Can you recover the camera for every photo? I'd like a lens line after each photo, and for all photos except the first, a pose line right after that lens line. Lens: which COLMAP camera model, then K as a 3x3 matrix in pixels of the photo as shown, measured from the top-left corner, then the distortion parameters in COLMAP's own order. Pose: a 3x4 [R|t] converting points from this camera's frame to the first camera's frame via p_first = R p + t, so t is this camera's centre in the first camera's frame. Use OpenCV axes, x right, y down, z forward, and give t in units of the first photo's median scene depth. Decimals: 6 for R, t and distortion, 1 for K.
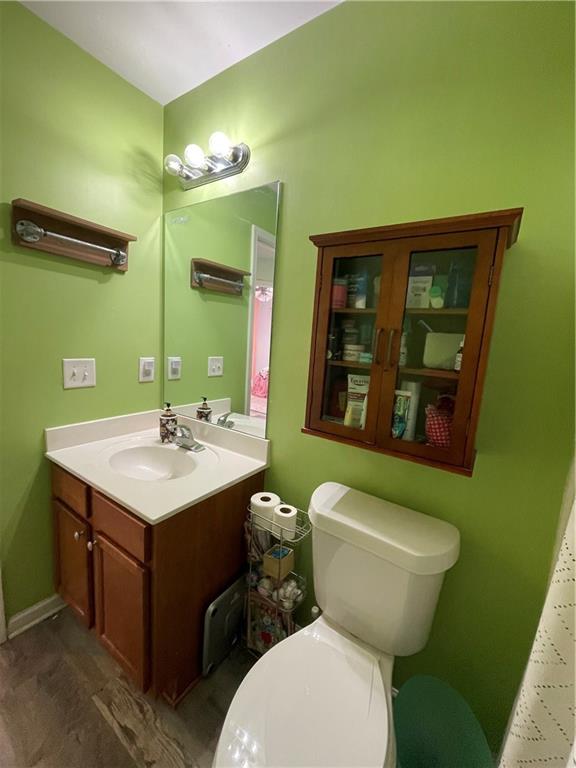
lens RADIAL K [[310.1, 0, 291.1], [0, 310.1, 382.4], [0, 0, 1]] dist [-0.000682, -0.000582]
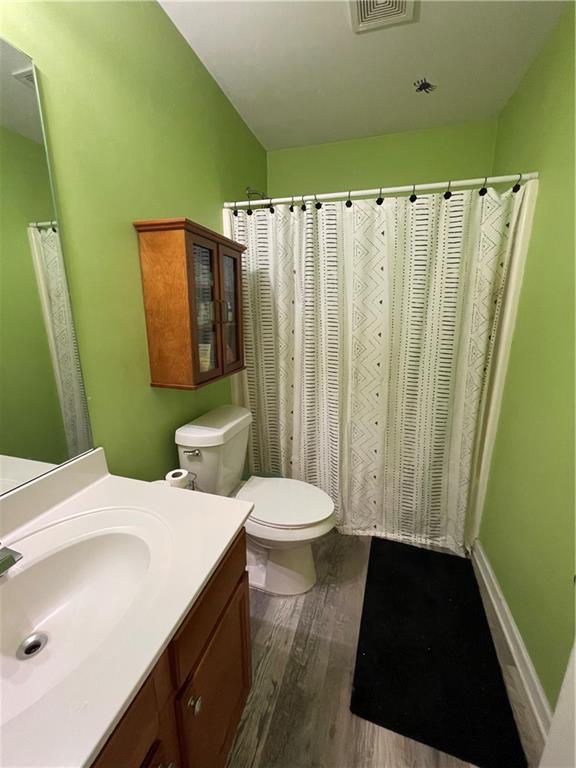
lens RADIAL K [[310.1, 0, 289.0], [0, 310.1, 384.1], [0, 0, 1]] dist [-0.000682, -0.000582]
pose [[-0.301298, -0.289172, 0.908625, -0.942258], [0.099006, 0.938268, 0.331437, -0.177518], [-0.948376, 0.189820, -0.254069, 0.798318]]
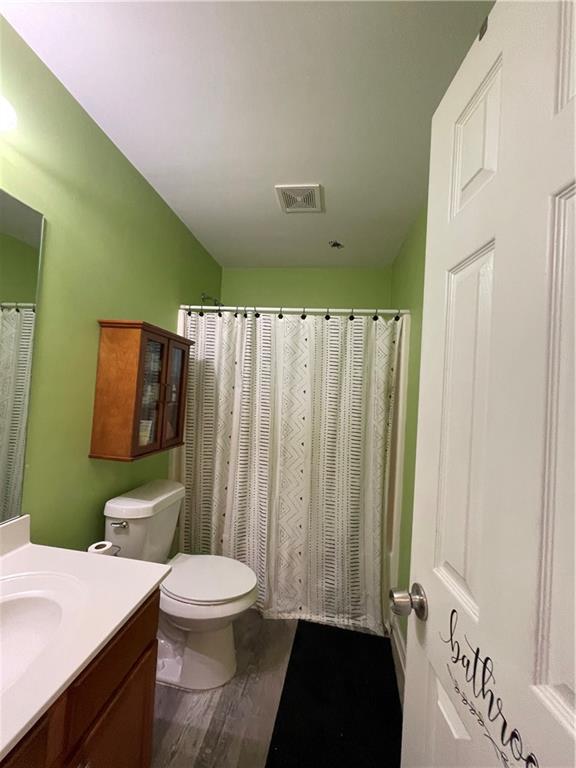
lens RADIAL K [[310.1, 0, 286.7], [0, 310.1, 383.6], [0, 0, 1]] dist [-0.000682, -0.000582]
pose [[-0.425596, -0.063842, 0.902659, -1.162362], [0.031233, 0.995878, 0.085161, -0.211239], [-0.904374, 0.064436, -0.421847, 0.782676]]
